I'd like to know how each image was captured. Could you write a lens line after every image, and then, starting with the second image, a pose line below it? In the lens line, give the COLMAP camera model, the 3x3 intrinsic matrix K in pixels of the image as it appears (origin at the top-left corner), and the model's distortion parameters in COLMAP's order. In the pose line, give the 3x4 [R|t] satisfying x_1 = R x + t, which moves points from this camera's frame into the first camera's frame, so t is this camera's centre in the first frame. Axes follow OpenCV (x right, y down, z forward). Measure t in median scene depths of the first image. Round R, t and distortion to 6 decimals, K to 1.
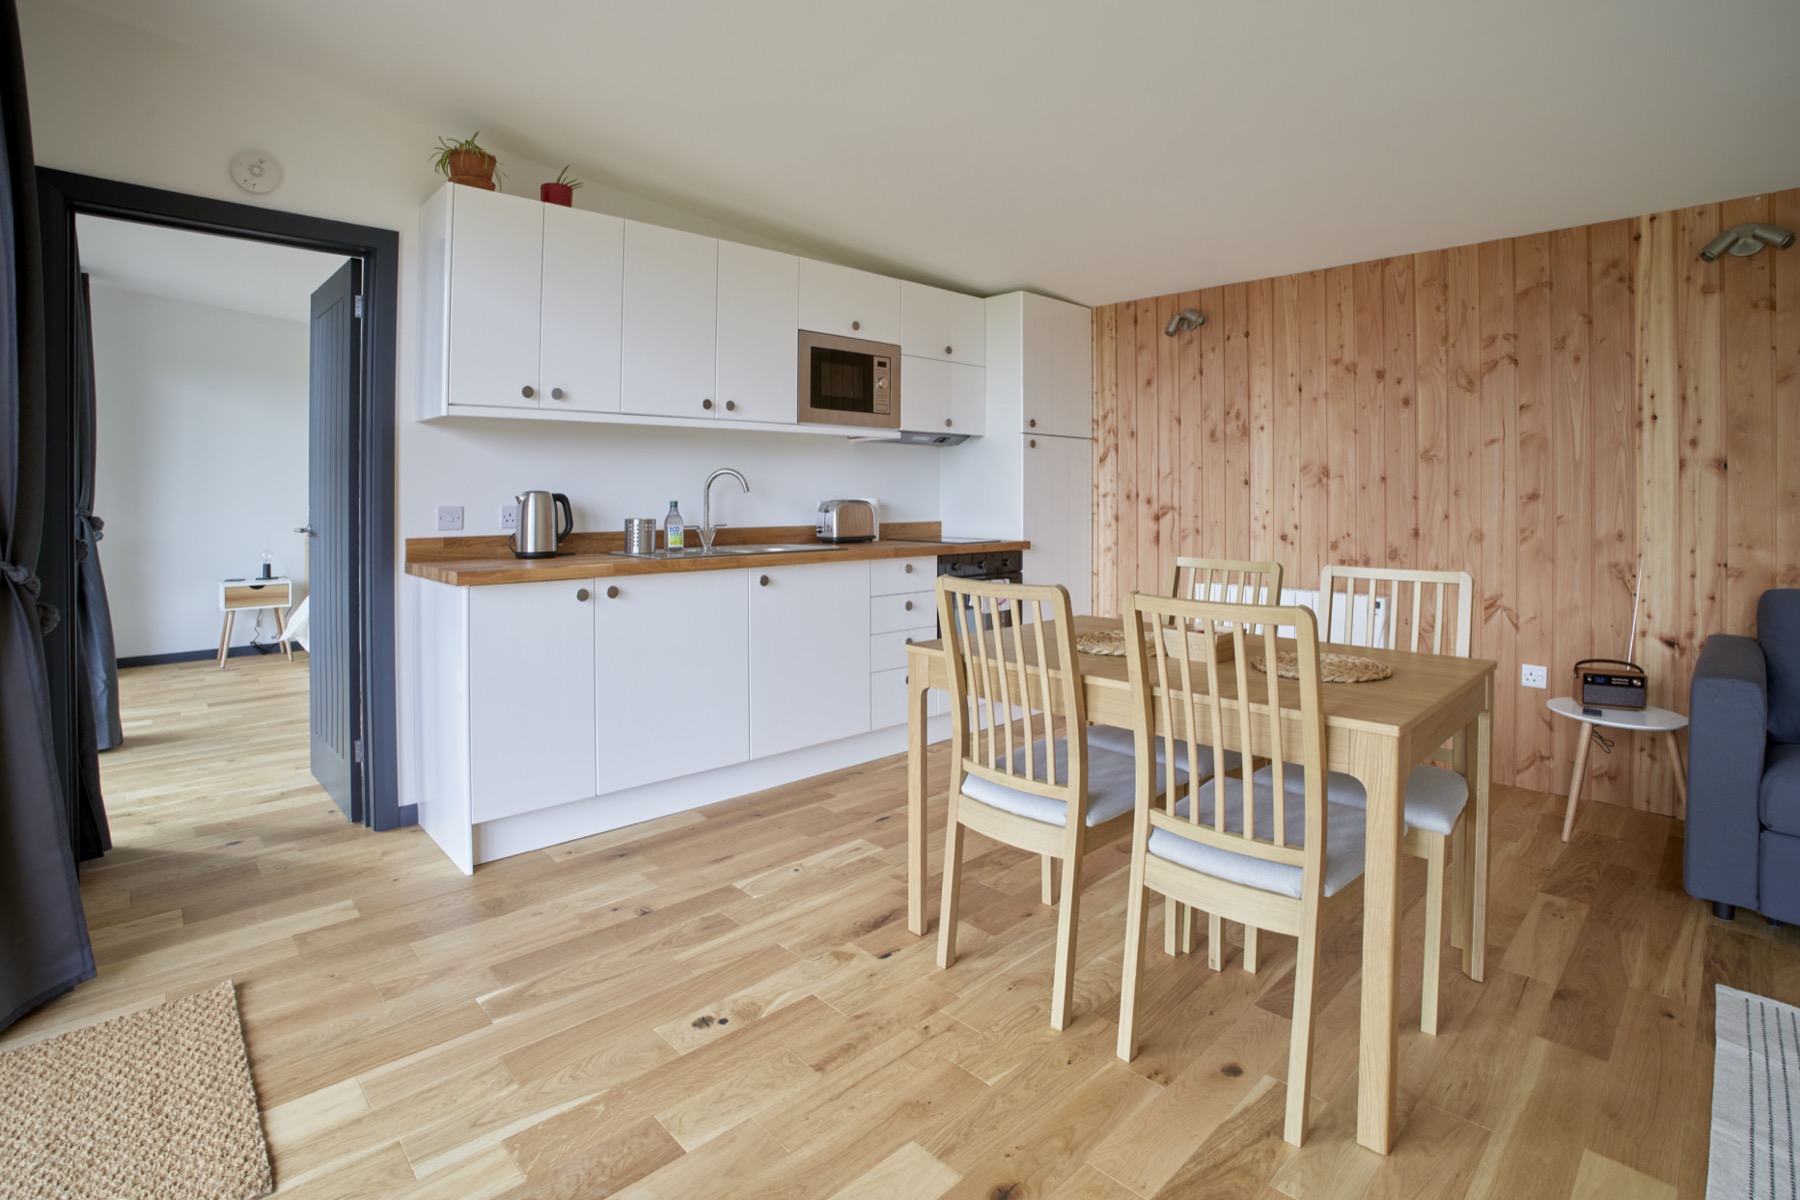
lens RADIAL K [[806.0, 0, 900.2], [0, 806.0, 573.1], [0, 0, 1]] dist [-0.072942, 0.024087]
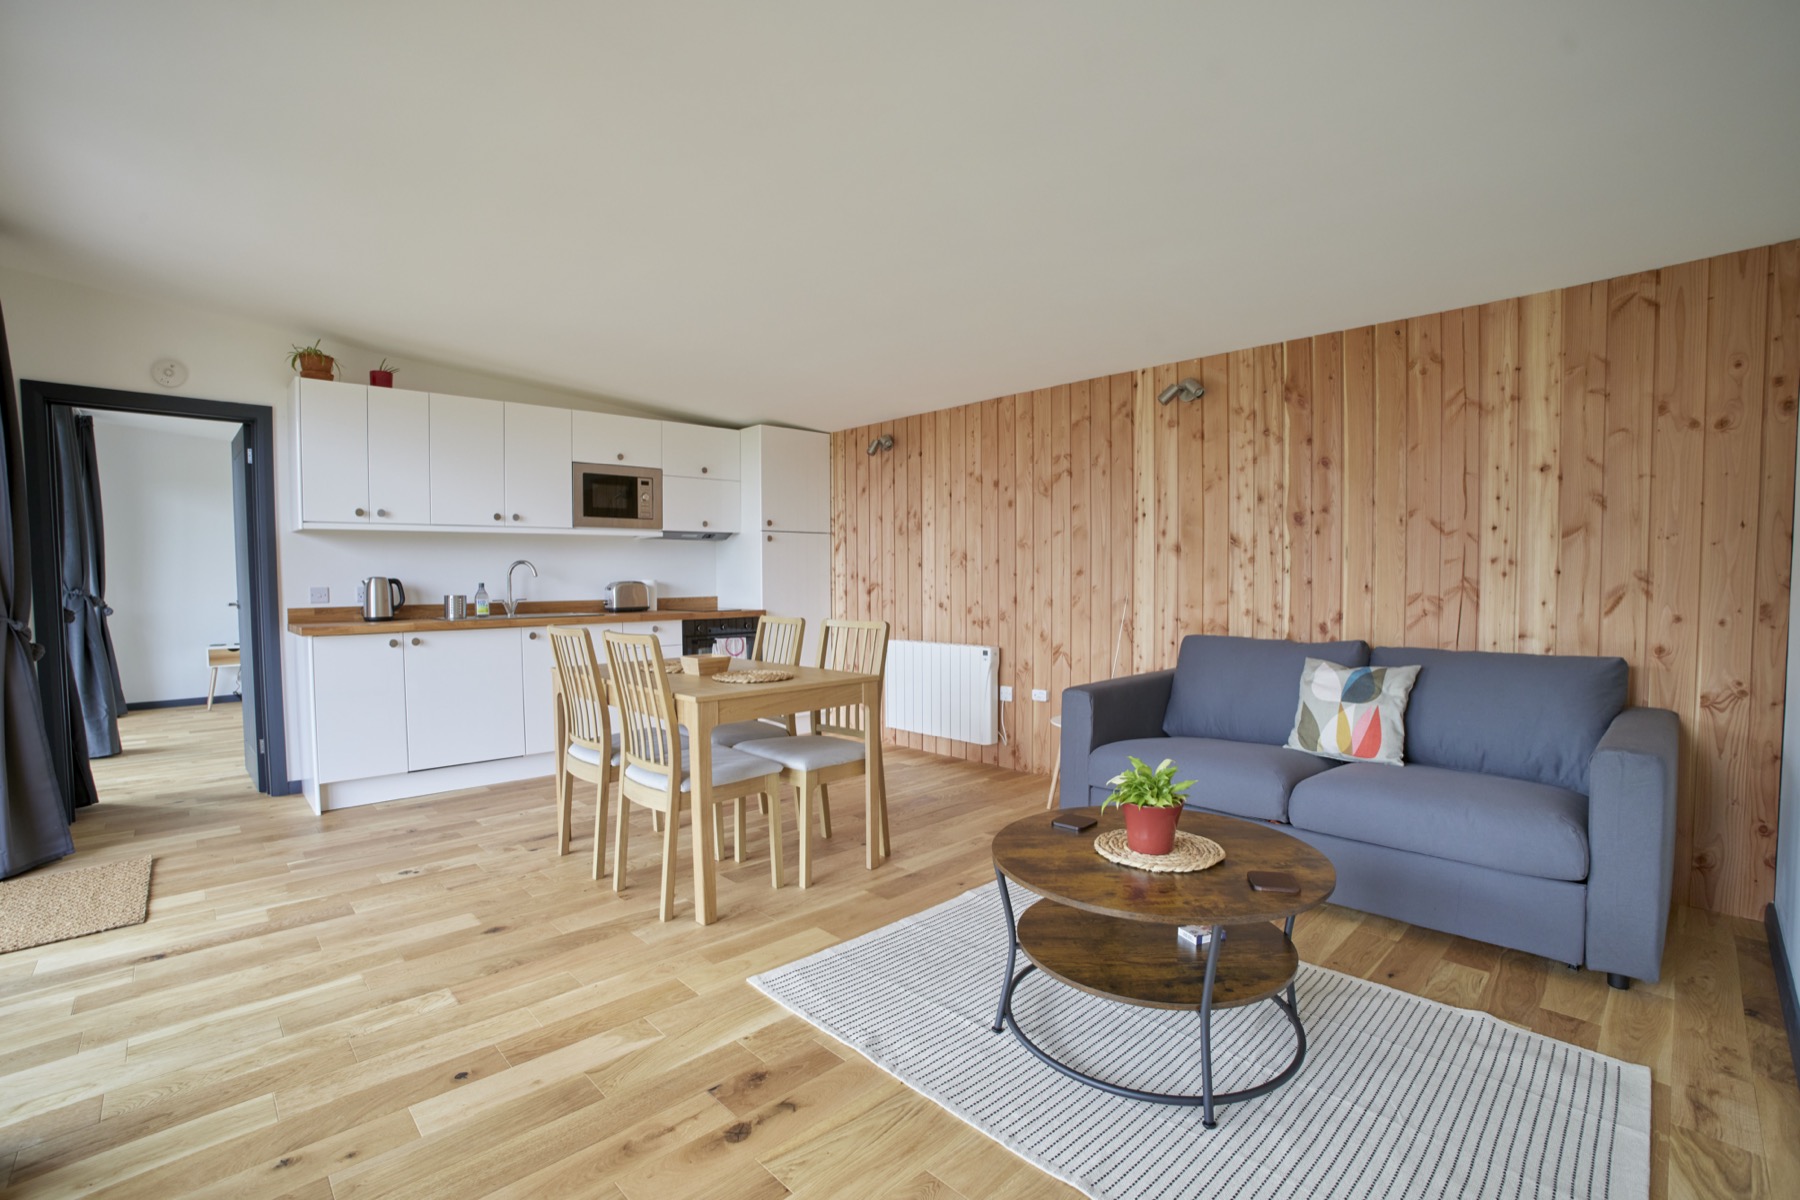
lens RADIAL K [[767.3, 0, 902.6], [0, 767.3, 686.7], [0, 0, 1]] dist [-0.067423, 0.028554]
pose [[0.999679, -0.002745, -0.025201, 0.547553], [0.003853, 0.999023, 0.044017, 0.044364], [0.025056, -0.044099, 0.998713, -0.387556]]
